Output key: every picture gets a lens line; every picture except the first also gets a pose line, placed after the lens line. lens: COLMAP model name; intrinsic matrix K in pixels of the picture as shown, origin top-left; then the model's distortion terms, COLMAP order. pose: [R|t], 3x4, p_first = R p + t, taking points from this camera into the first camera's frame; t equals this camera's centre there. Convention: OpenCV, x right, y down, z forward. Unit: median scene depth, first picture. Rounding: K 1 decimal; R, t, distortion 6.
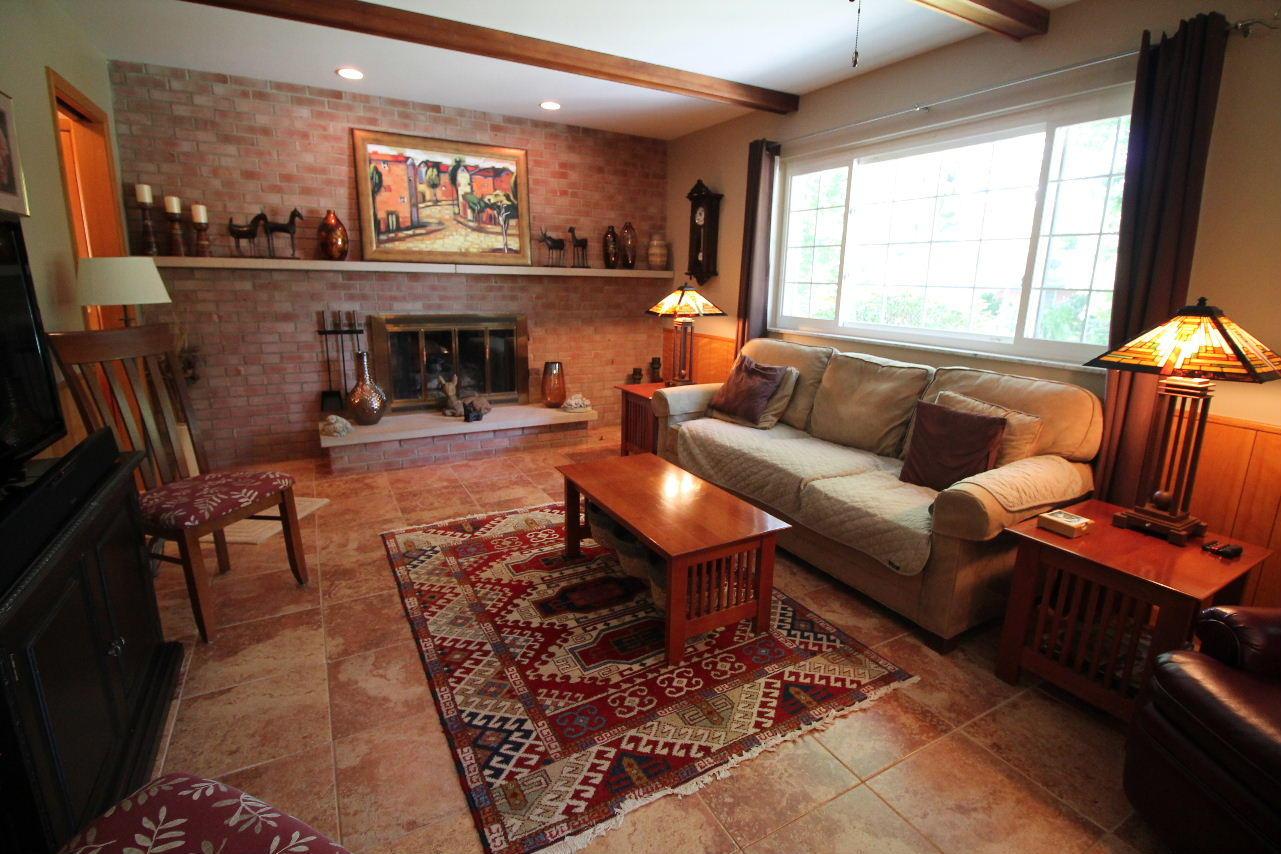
lens RADIAL K [[608.5, 0, 647.4], [0, 608.5, 422.1], [0, 0, 1]] dist [-0.004987, -0.003795]
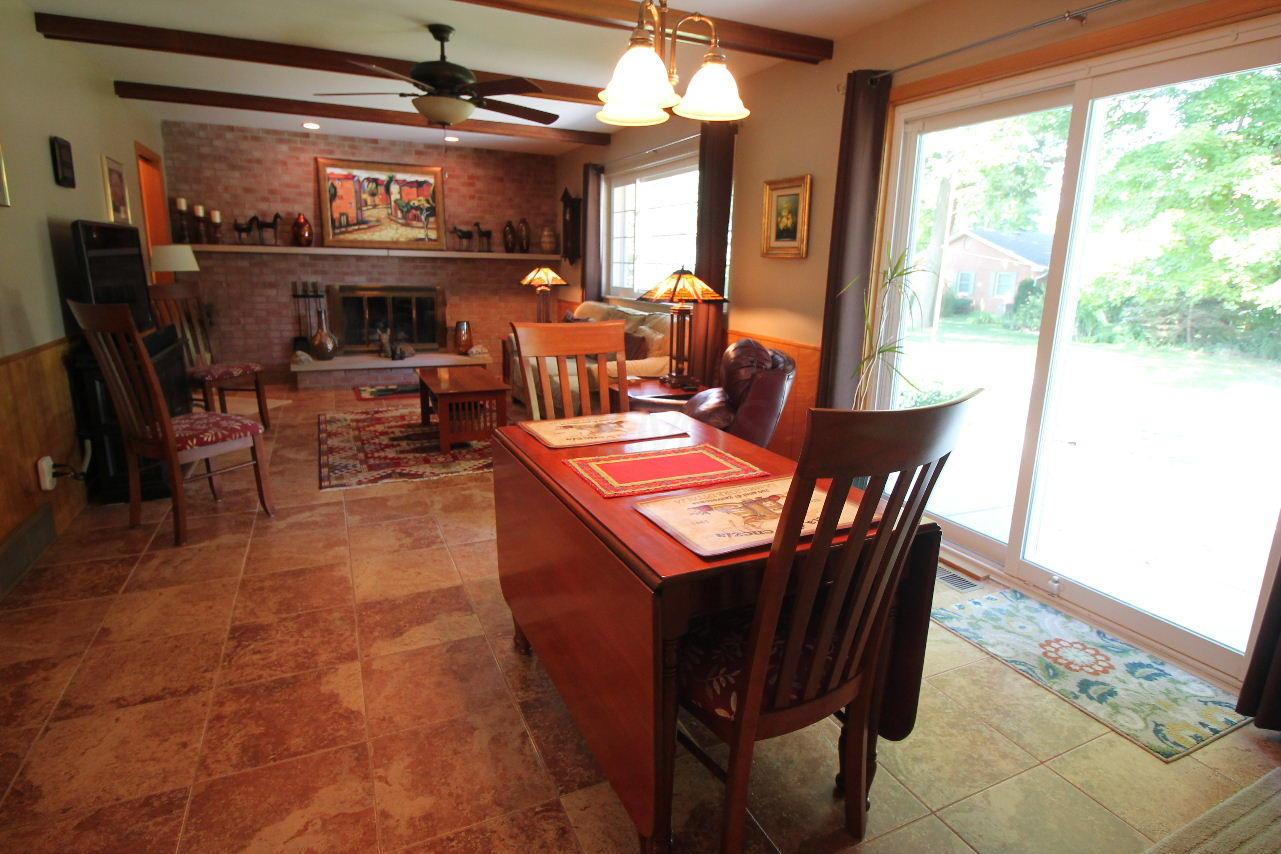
lens RADIAL K [[674.3, 0, 639.9], [0, 674.3, 420.8], [0, 0, 1]] dist [-0.001360, 0.003440]
pose [[0.997257, 0.017315, -0.071967, 0.414059], [-0.017666, 0.999835, -0.004241, 0.144334], [0.071882, 0.005501, 0.997398, -0.557316]]
